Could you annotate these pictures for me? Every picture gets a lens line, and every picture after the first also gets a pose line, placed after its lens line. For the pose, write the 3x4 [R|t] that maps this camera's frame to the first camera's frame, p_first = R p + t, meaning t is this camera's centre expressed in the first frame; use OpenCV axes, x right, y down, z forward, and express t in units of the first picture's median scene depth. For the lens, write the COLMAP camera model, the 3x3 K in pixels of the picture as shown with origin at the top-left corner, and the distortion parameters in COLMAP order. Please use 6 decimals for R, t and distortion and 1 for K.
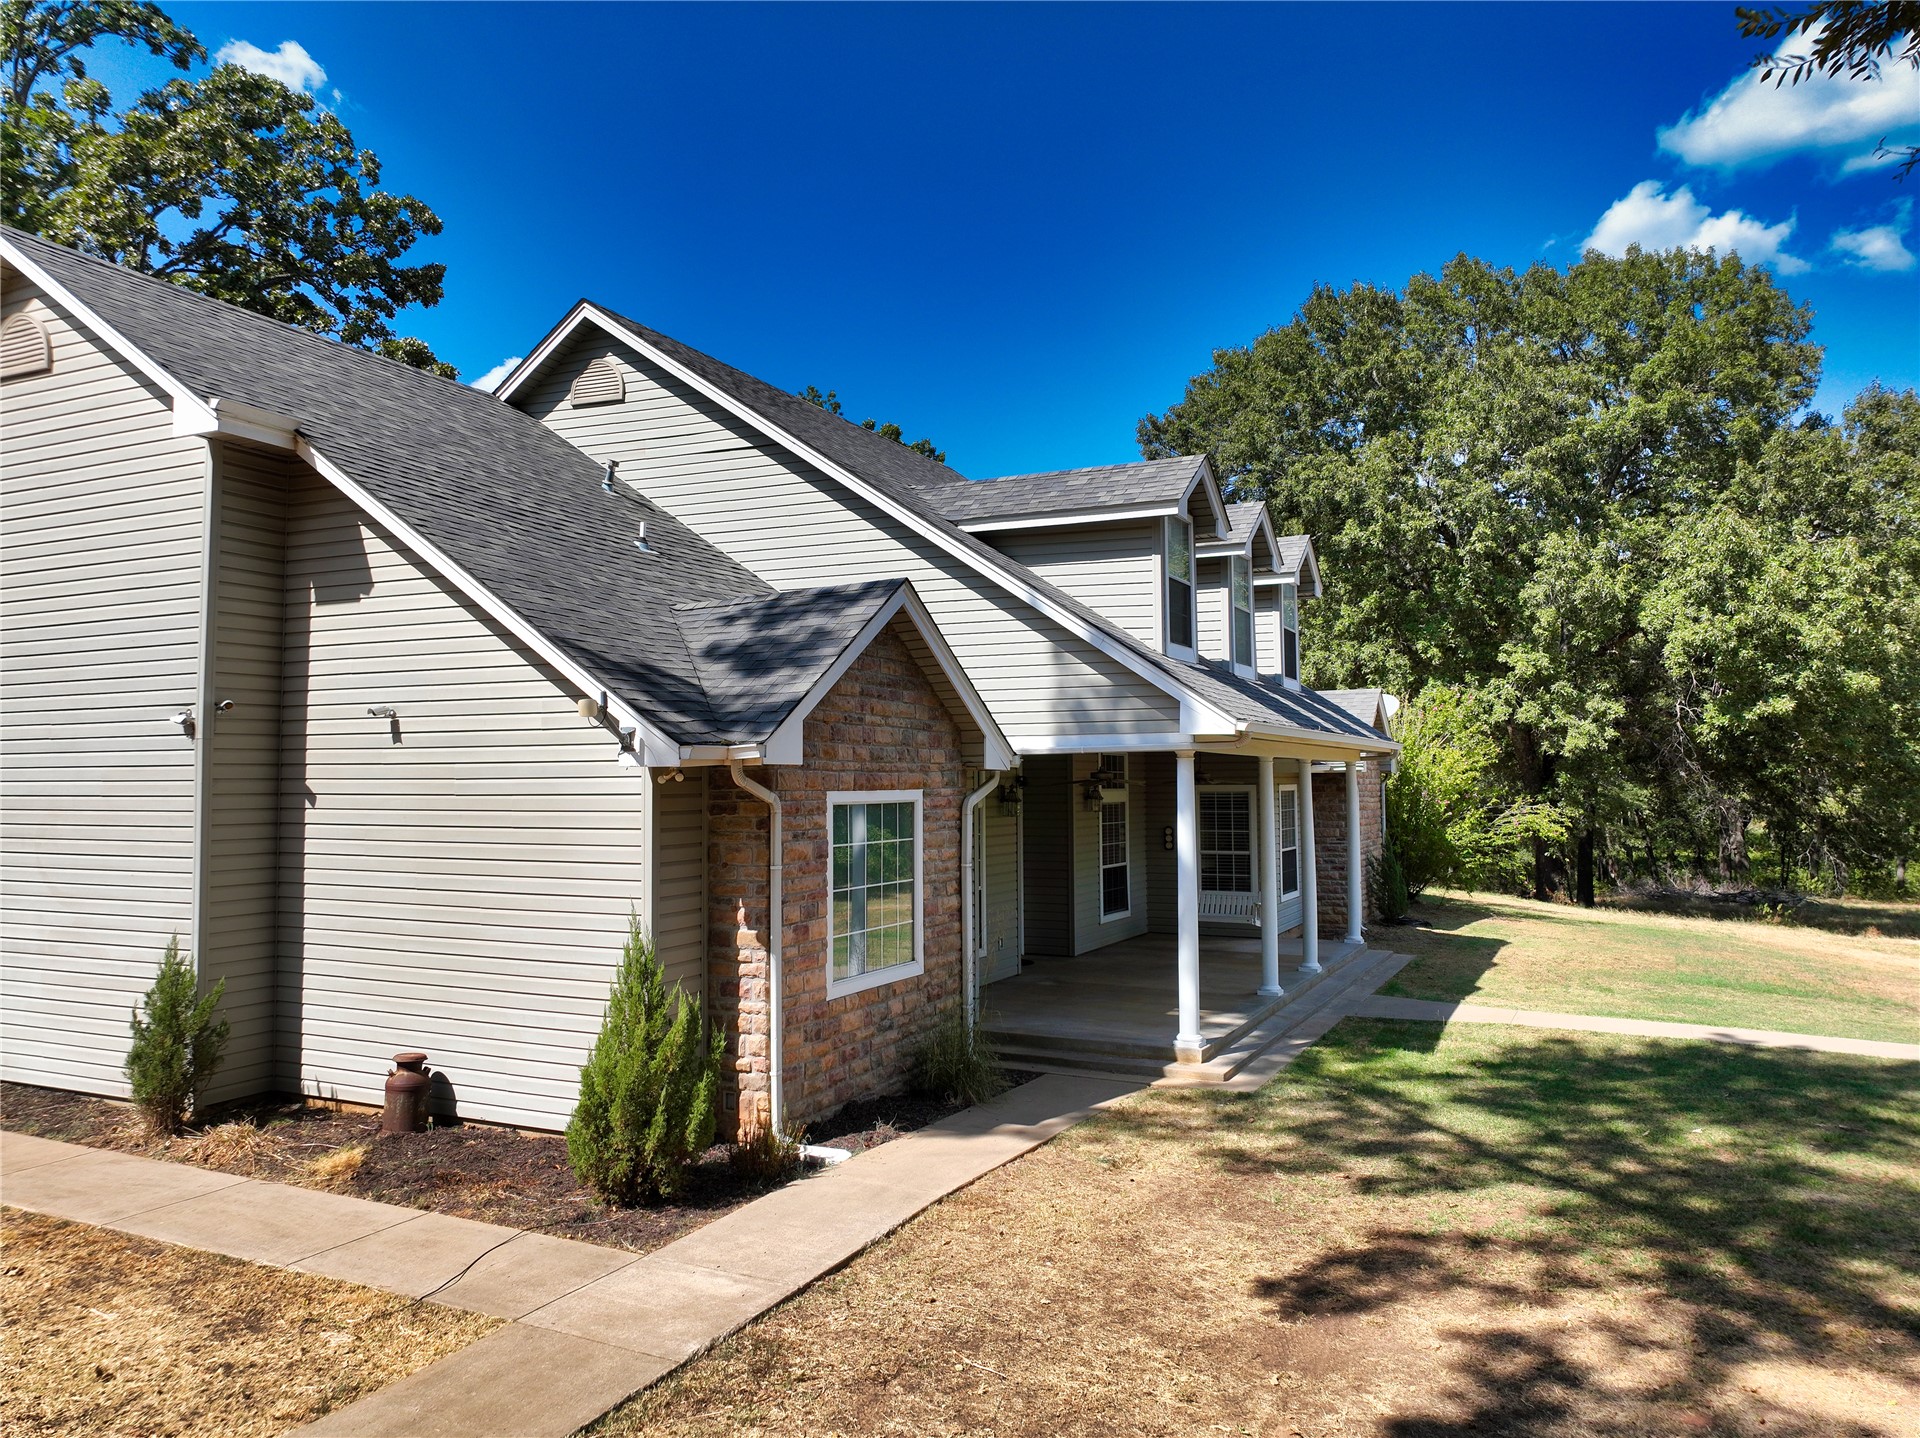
lens RADIAL K [[1325.0, 0, 908.0], [0, 1325.0, 721.1], [0, 0, 1]] dist [-0.002388, 0.007508]
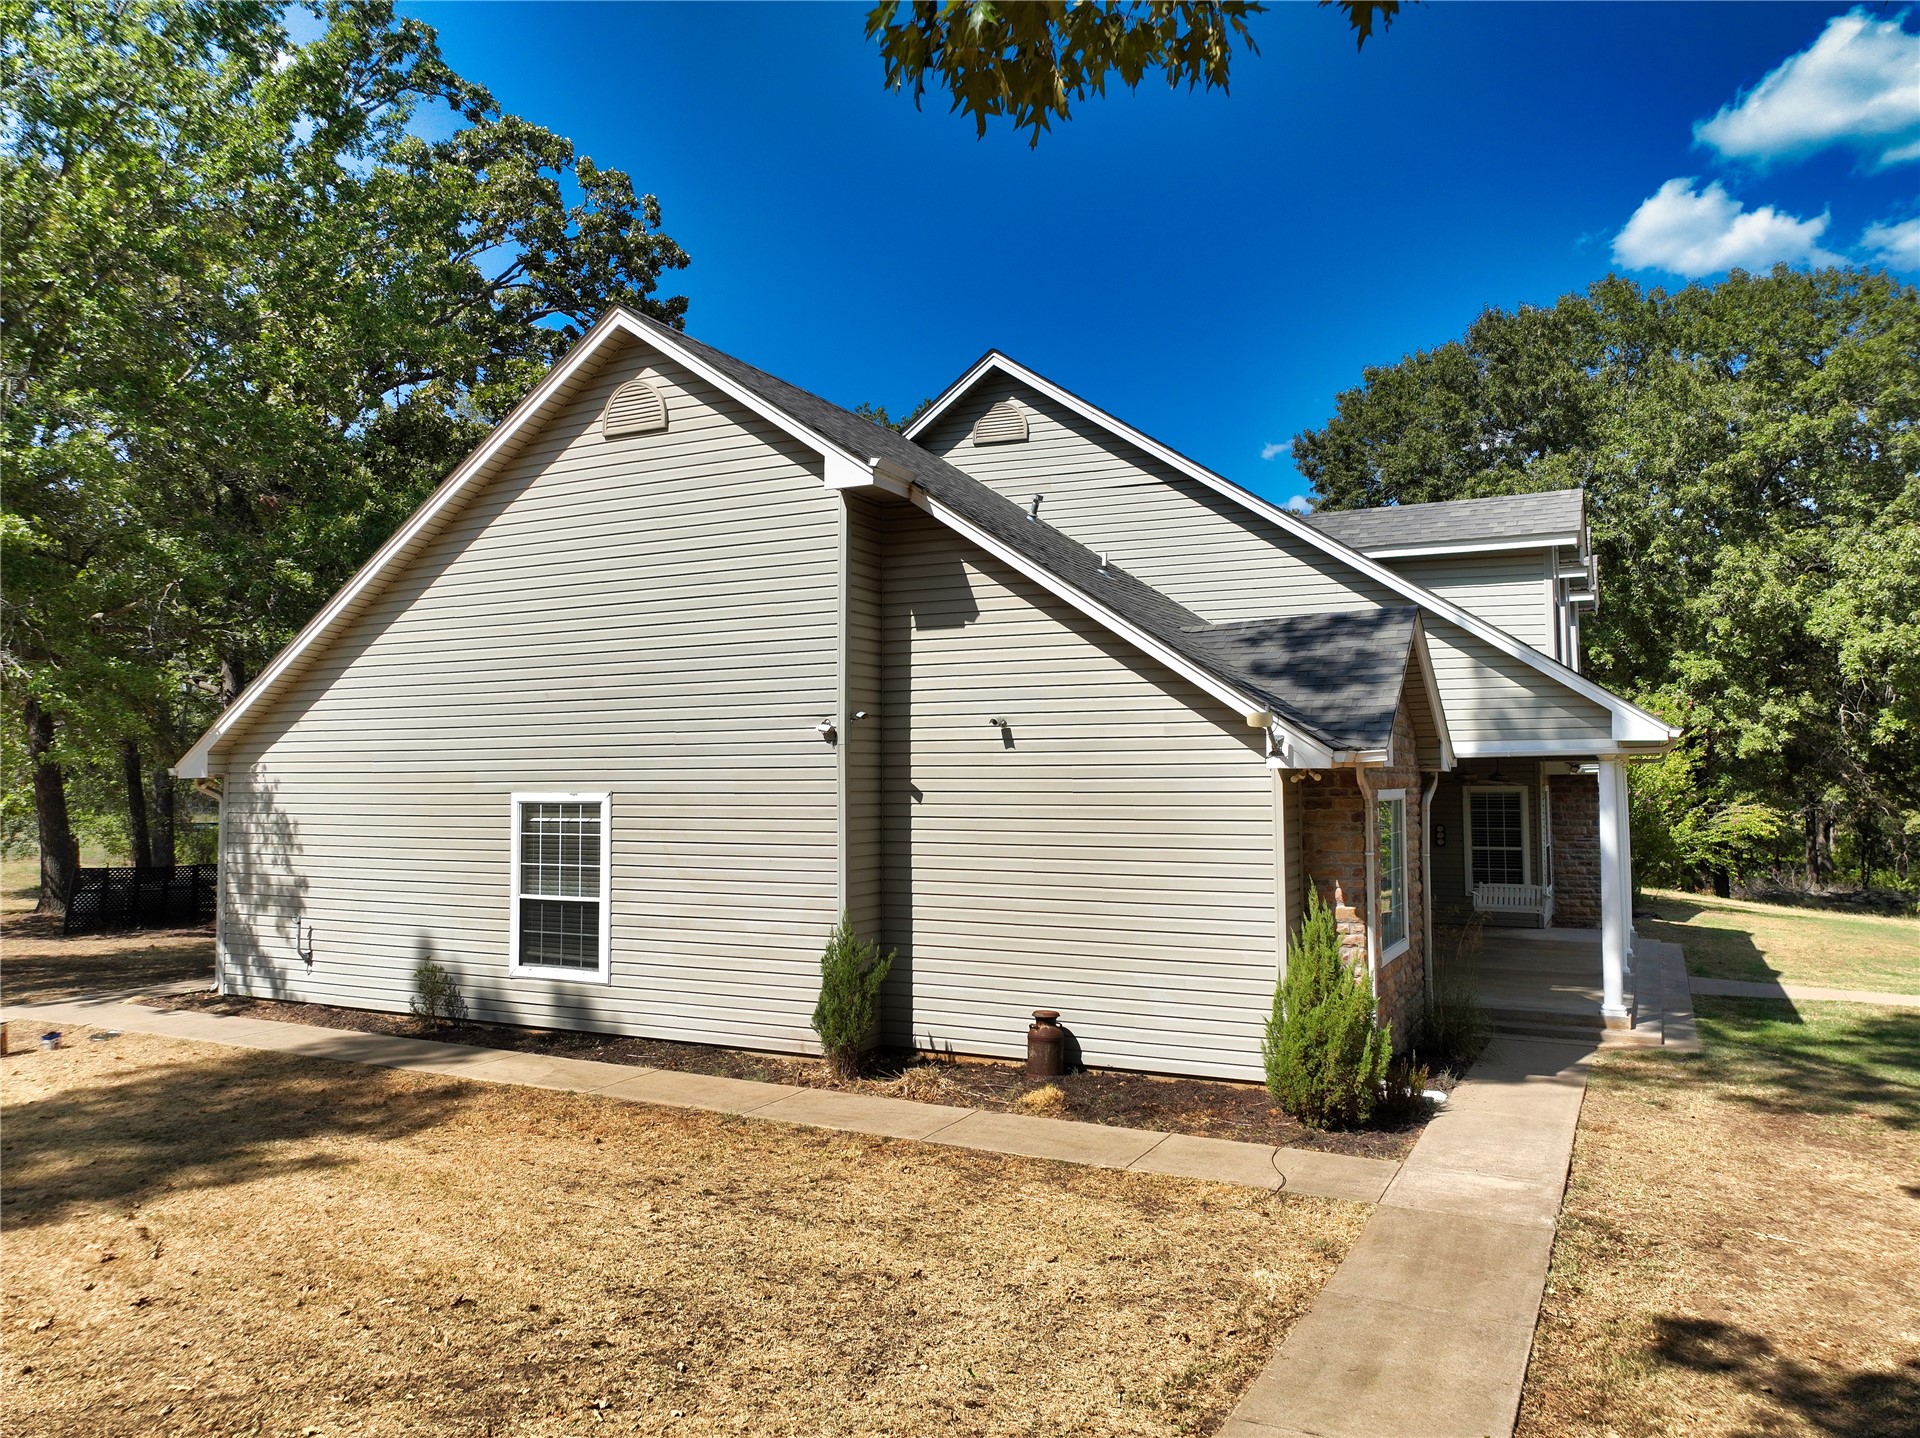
lens RADIAL K [[1323.4, 0, 904.1], [0, 1323.4, 718.3], [0, 0, 1]] dist [-0.014793, 0.021196]
pose [[0.999789, 0.000284, -0.020539, -0.292434], [-0.000344, 0.999996, -0.002939, -0.004146], [0.020538, 0.002946, 0.999785, -0.112905]]
